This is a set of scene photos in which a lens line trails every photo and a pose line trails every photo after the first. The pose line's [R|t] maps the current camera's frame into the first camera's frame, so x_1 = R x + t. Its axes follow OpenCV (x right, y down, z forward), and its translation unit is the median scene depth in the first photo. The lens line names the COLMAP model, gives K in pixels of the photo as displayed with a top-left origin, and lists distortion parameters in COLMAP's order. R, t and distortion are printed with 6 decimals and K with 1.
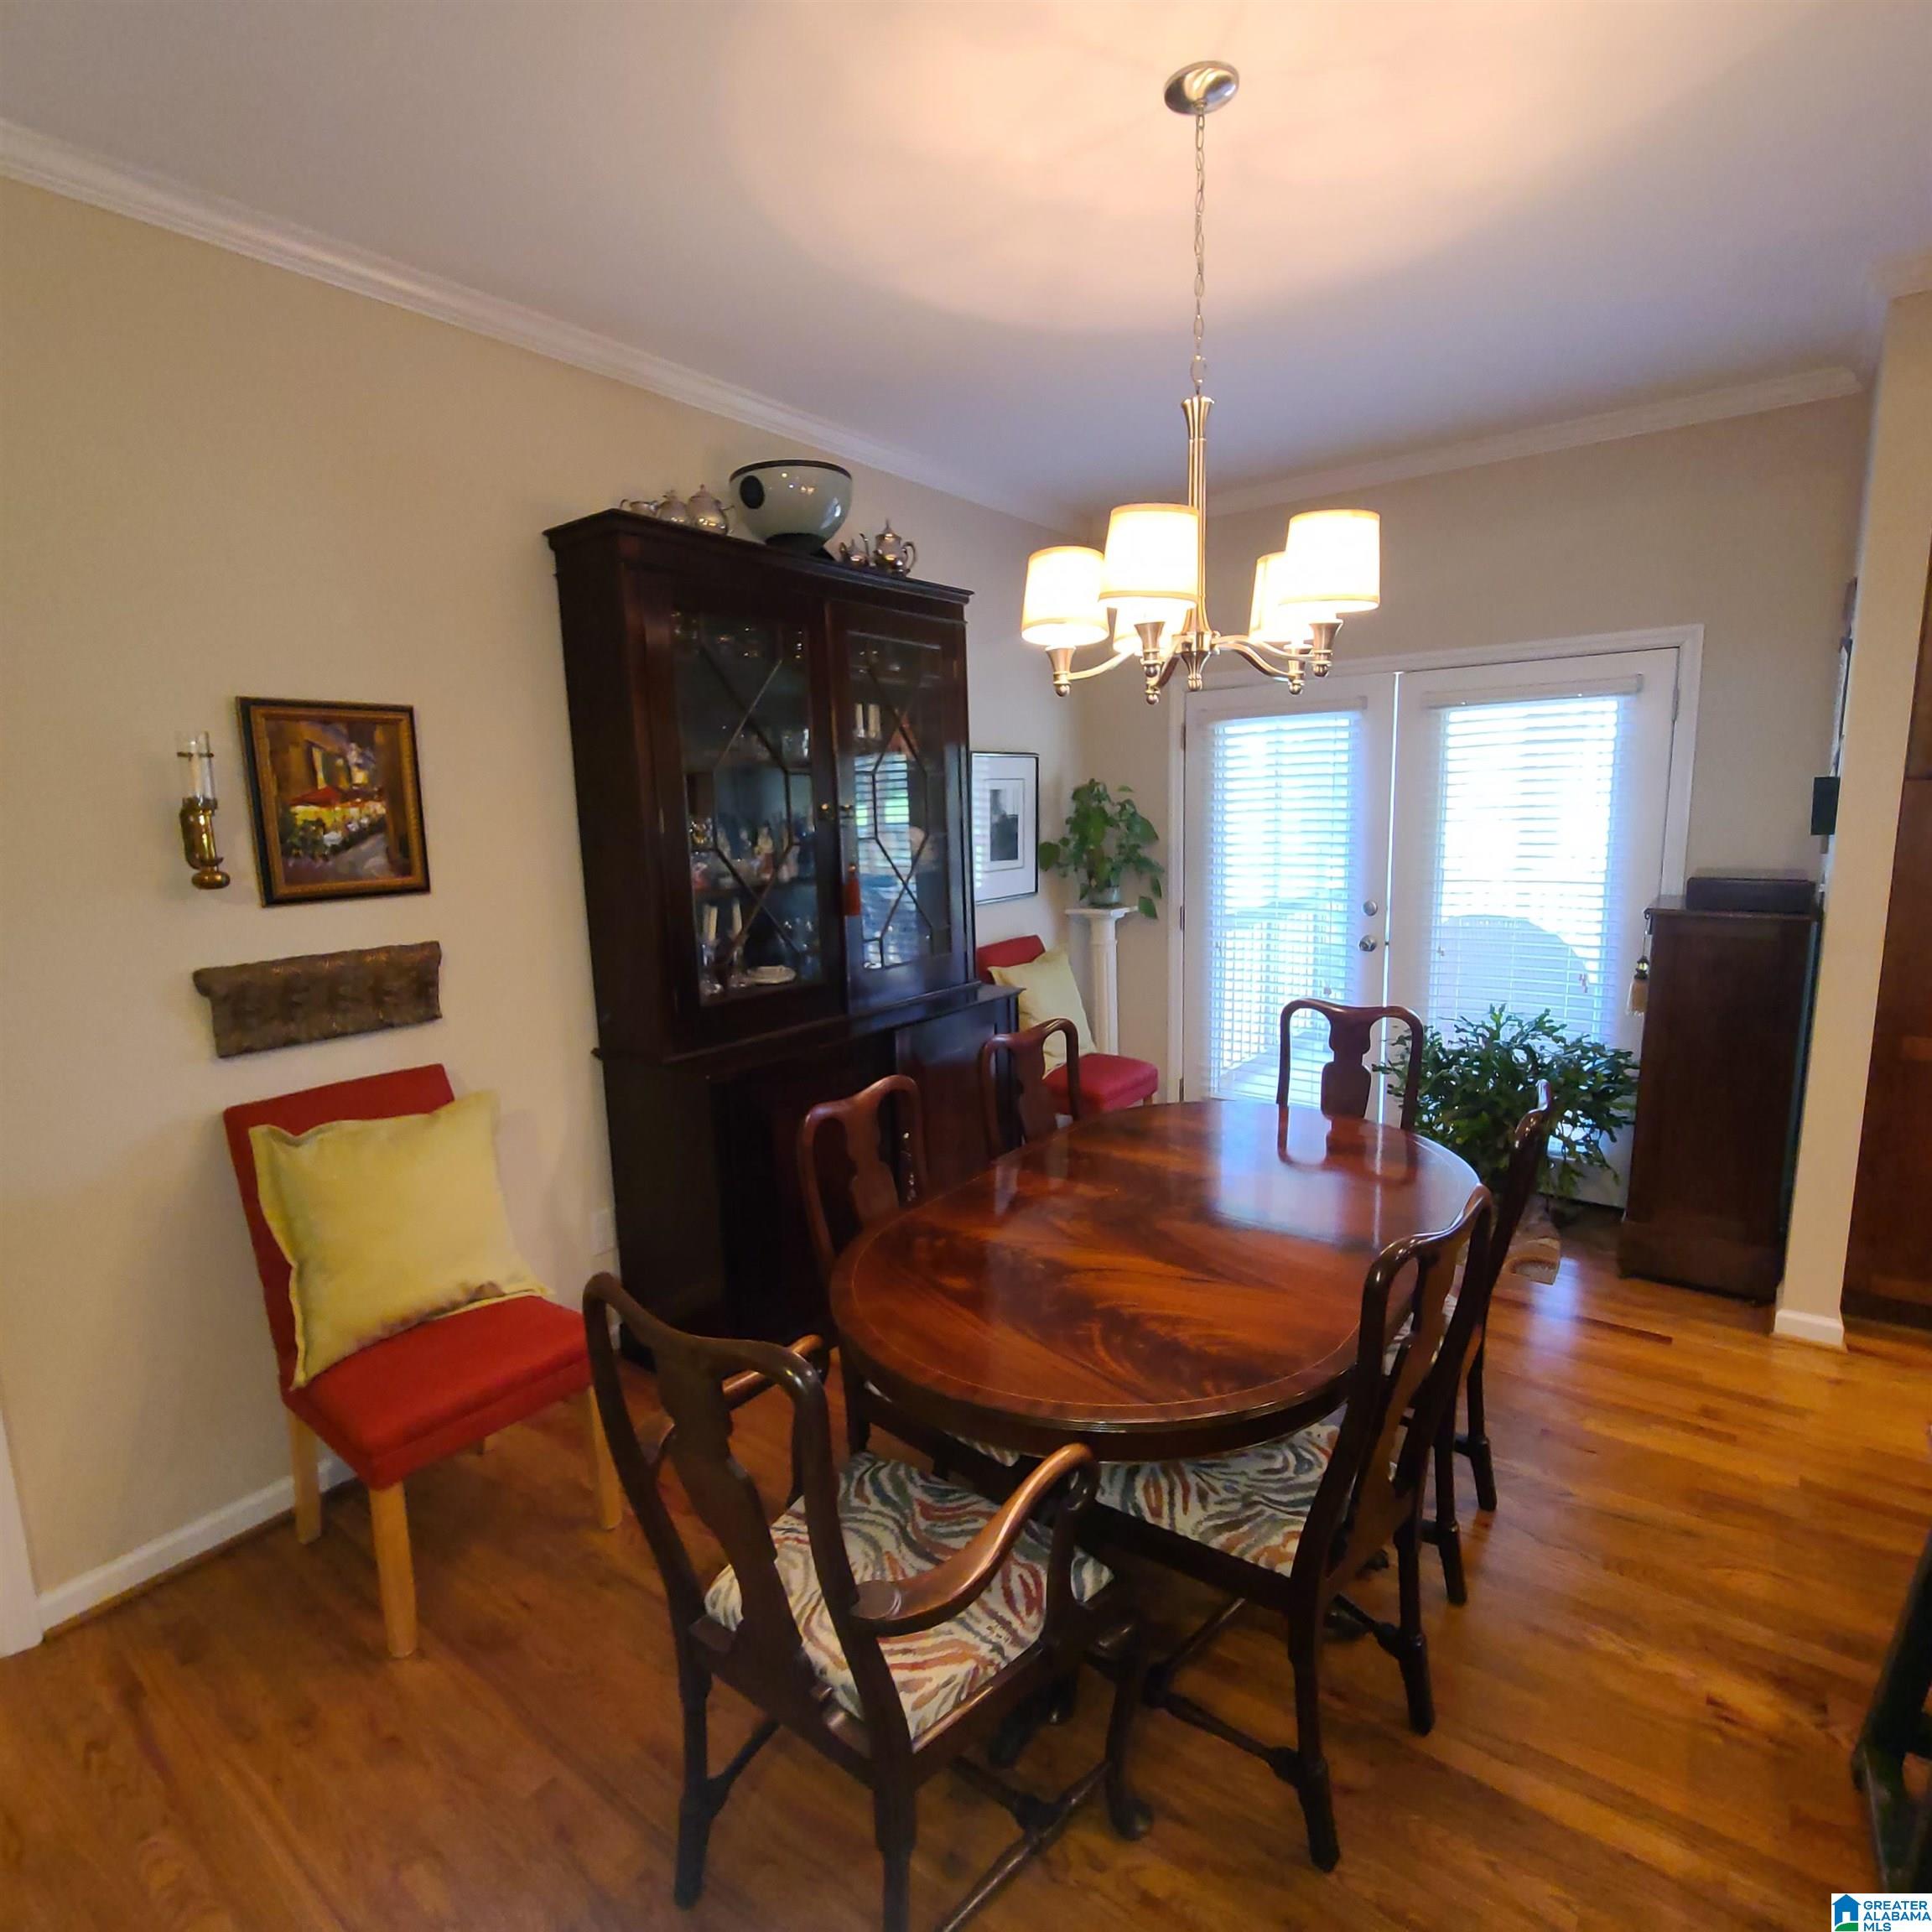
lens RADIAL K [[1053.6, 0, 962.6], [0, 1053.6, 978.5], [0, 0, 1]] dist [-0.001661, -0.000143]
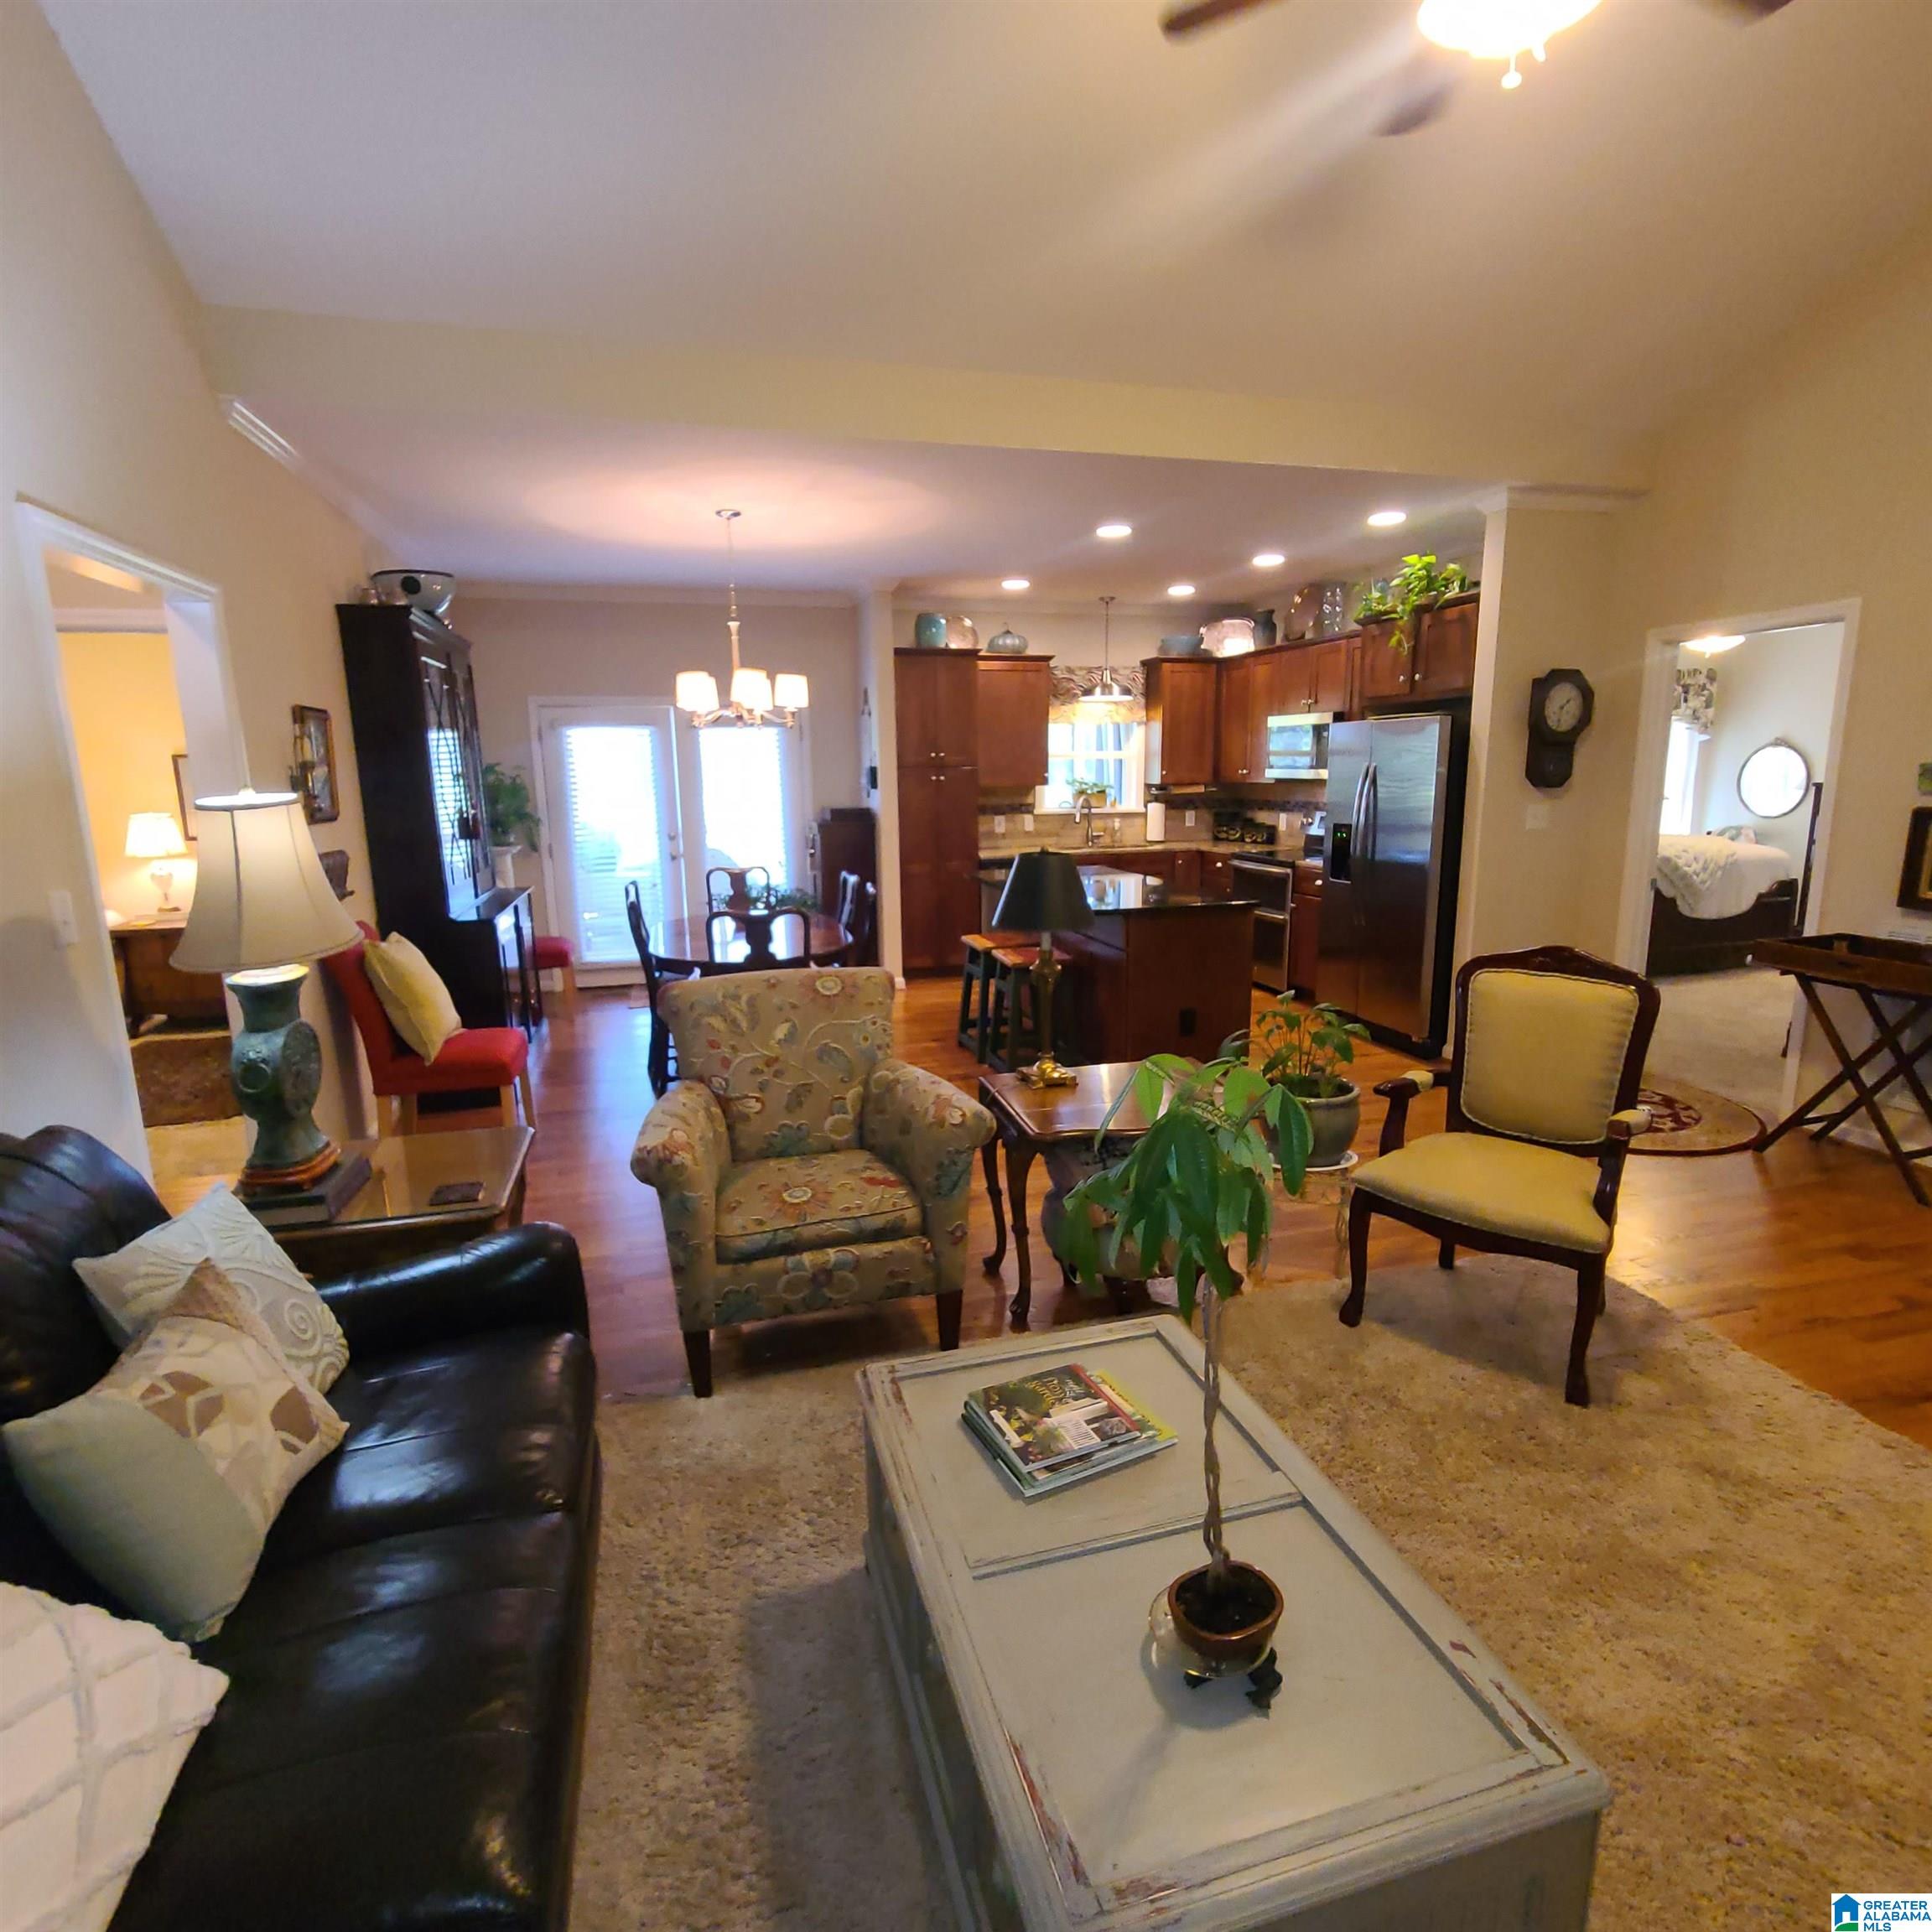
lens RADIAL K [[1053.6, 0, 962.6], [0, 1053.6, 978.5], [0, 0, 1]] dist [-0.001661, -0.000143]
pose [[0.607423, -0.139367, 0.782057, -1.232344], [0.131231, 0.988568, 0.074242, 0.171840], [-0.783464, 0.057534, 0.618768, -0.797446]]
